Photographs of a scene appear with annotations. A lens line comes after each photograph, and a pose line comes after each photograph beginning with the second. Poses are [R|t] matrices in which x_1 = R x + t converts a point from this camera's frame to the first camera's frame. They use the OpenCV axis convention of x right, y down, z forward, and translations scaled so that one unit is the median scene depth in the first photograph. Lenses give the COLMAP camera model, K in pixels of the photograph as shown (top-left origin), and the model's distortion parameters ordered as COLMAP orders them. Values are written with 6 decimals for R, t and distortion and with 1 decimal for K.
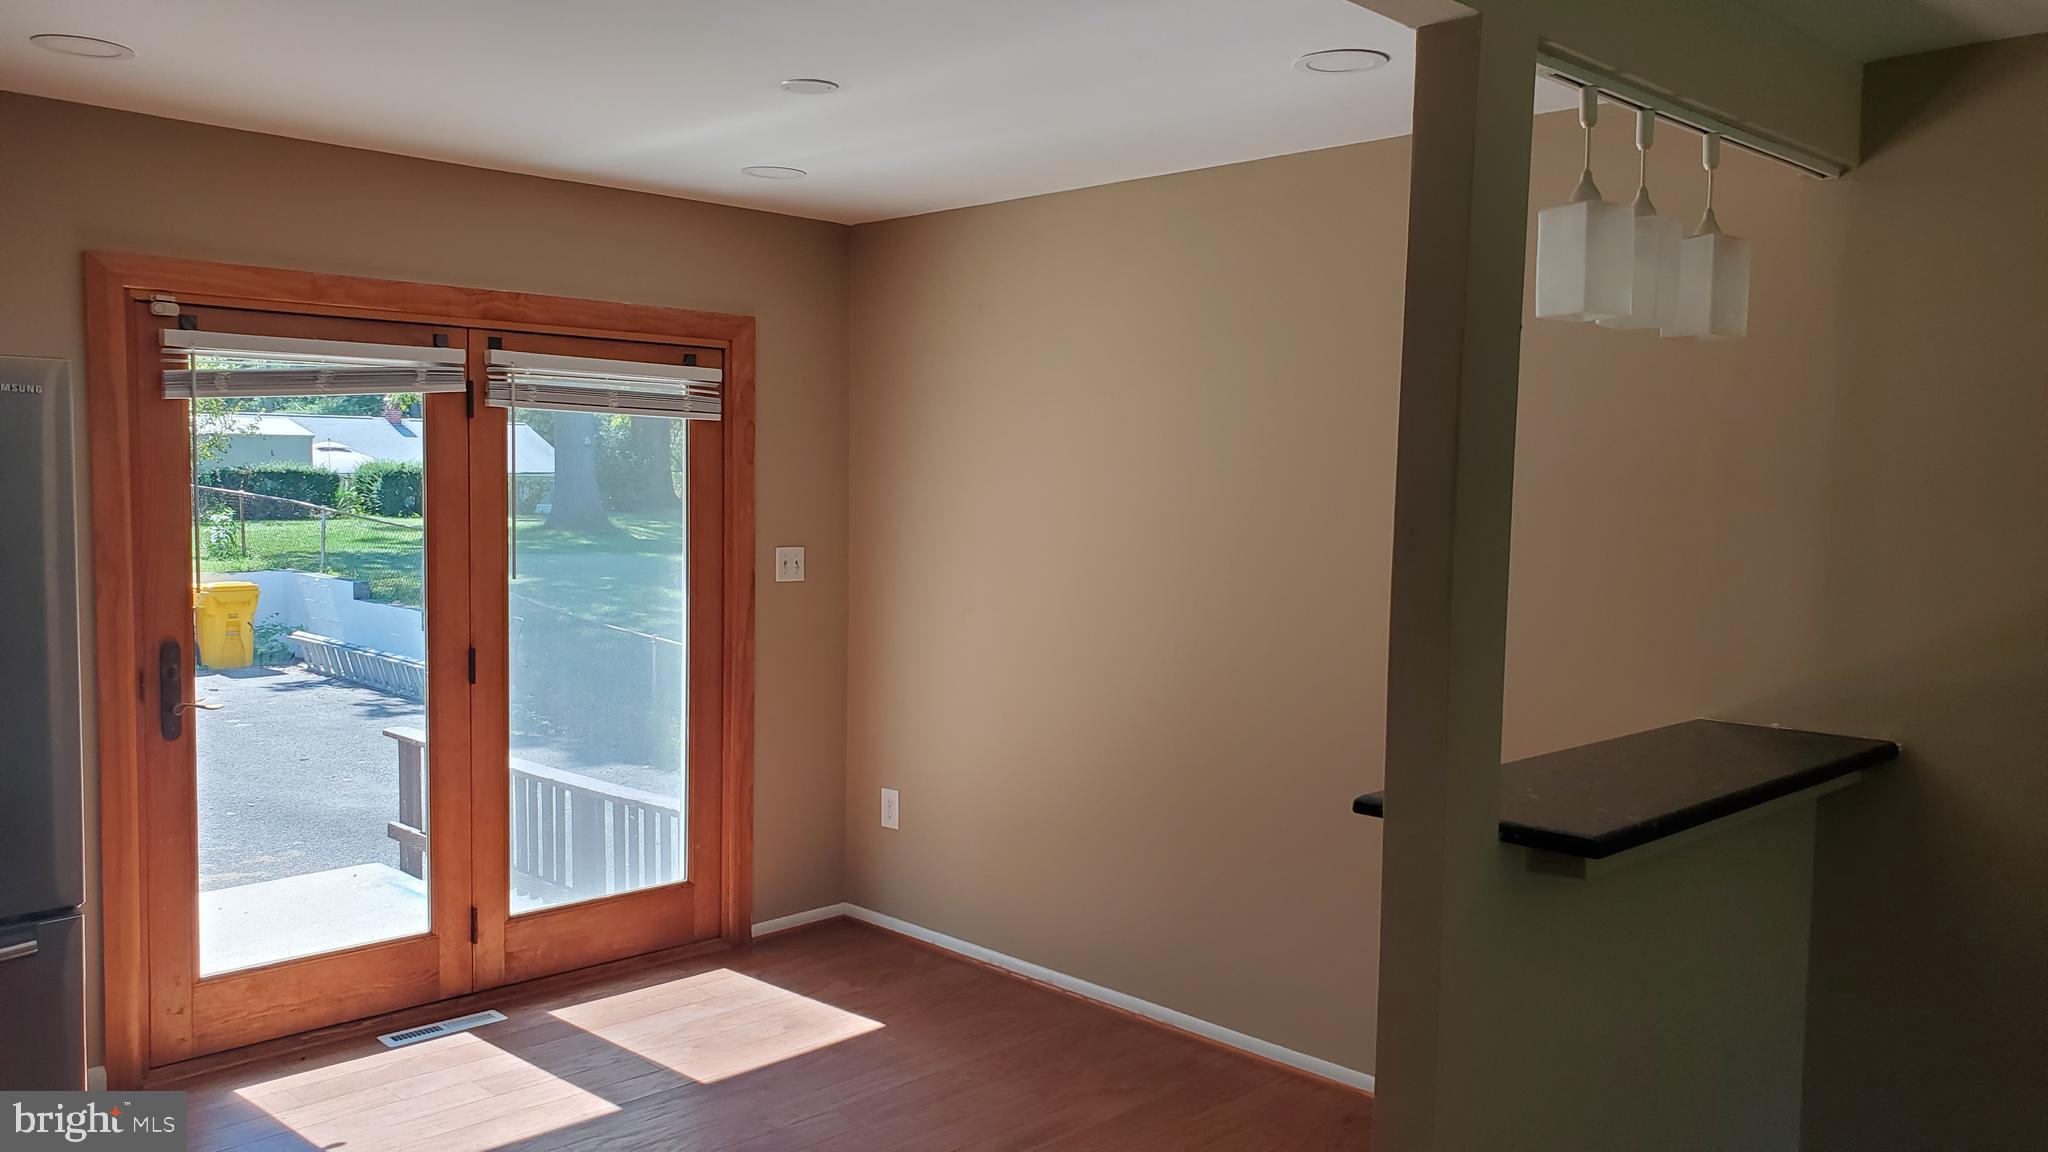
lens RADIAL K [[1633.7, 0, 1024.0], [0, 1633.7, 576.0], [0, 0, 1]] dist [0.005289, 0.008668]
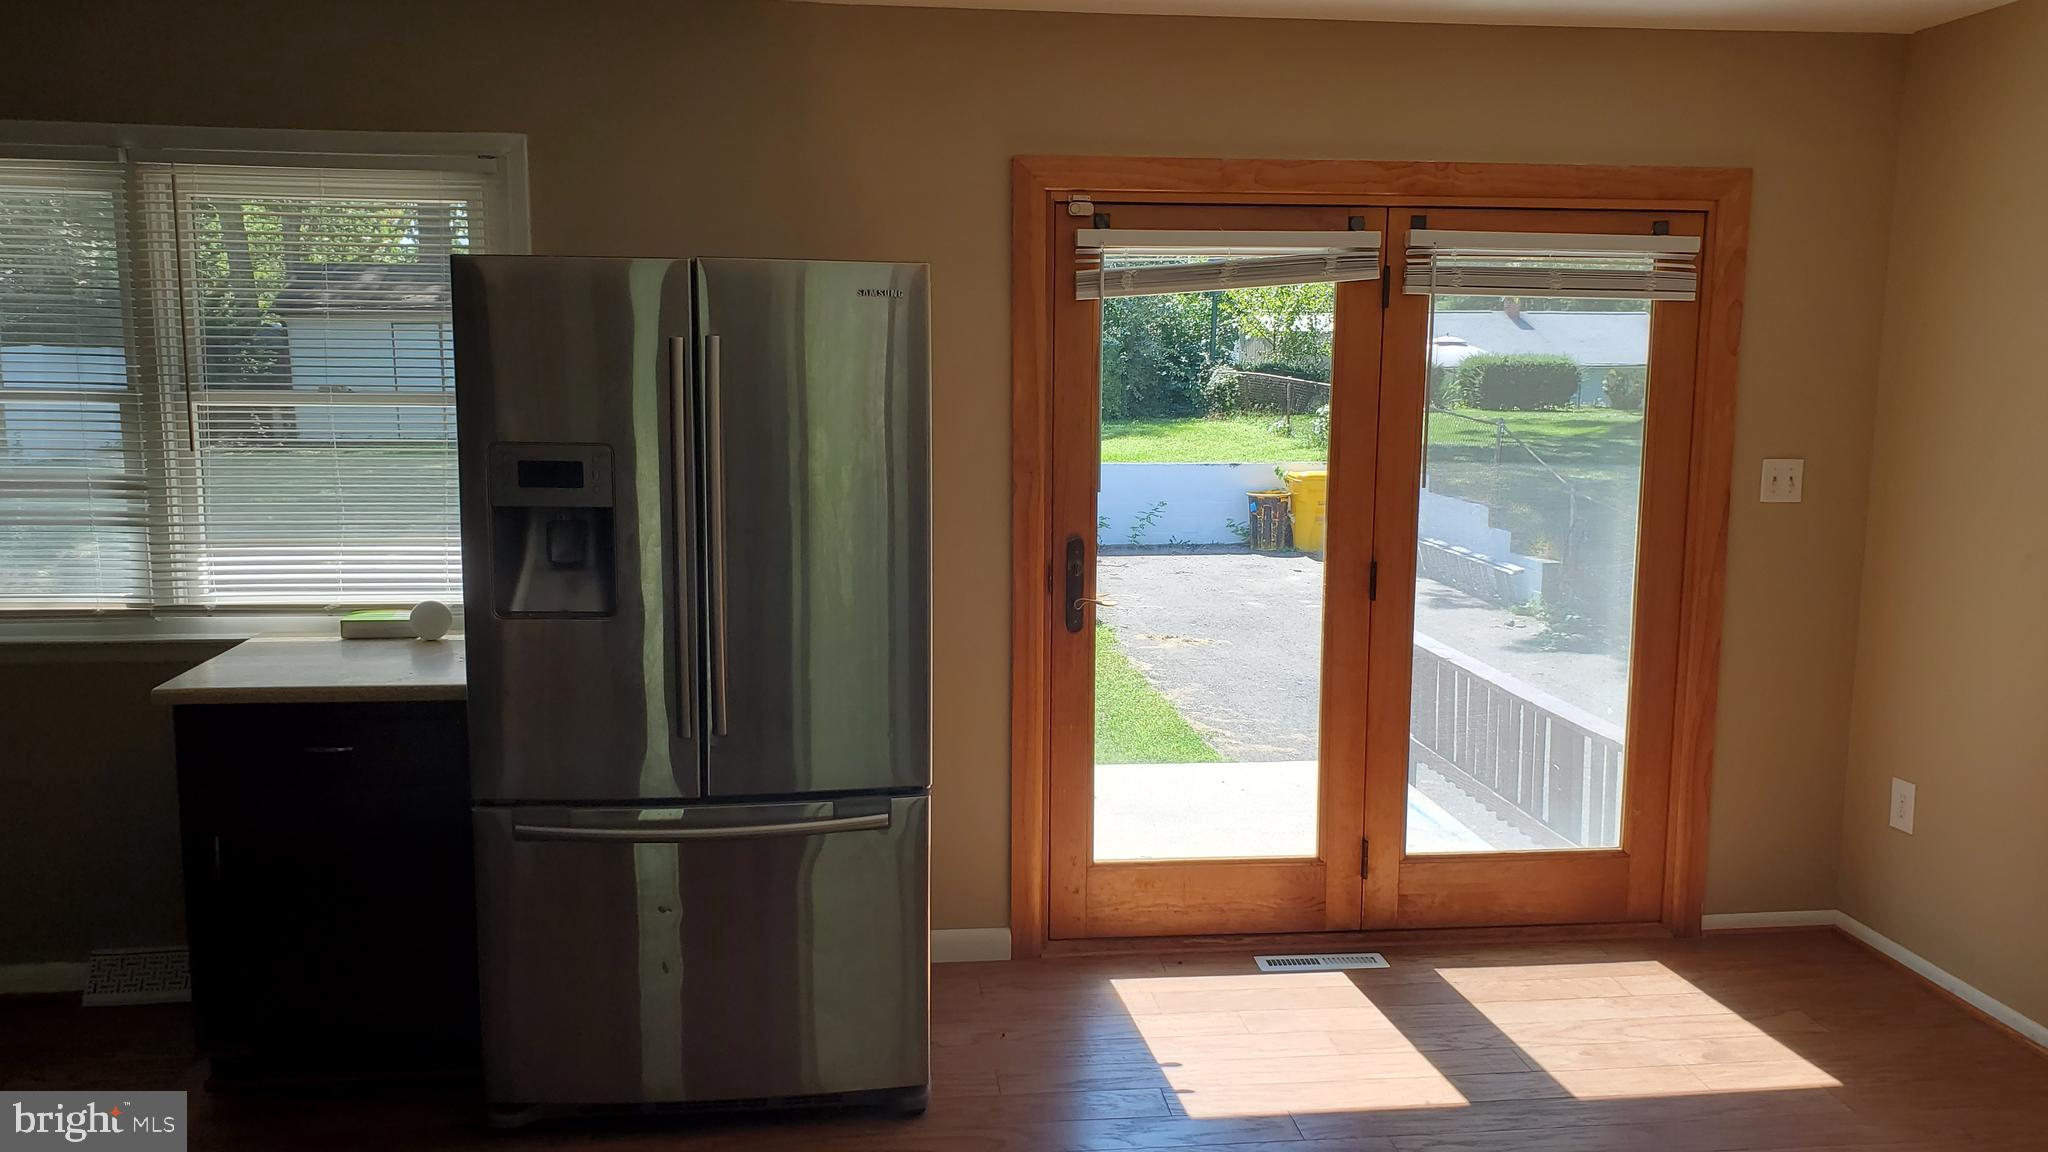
lens RADIAL K [[1582.2, 0, 1024.0], [0, 1582.2, 576.0], [0, 0, 1]] dist [0.000227, -0.011764]
pose [[0.763648, 0.075299, -0.641227, 0.079747], [-0.030346, 0.996264, 0.080852, -0.013431], [0.644920, -0.042284, 0.763080, 0.195184]]
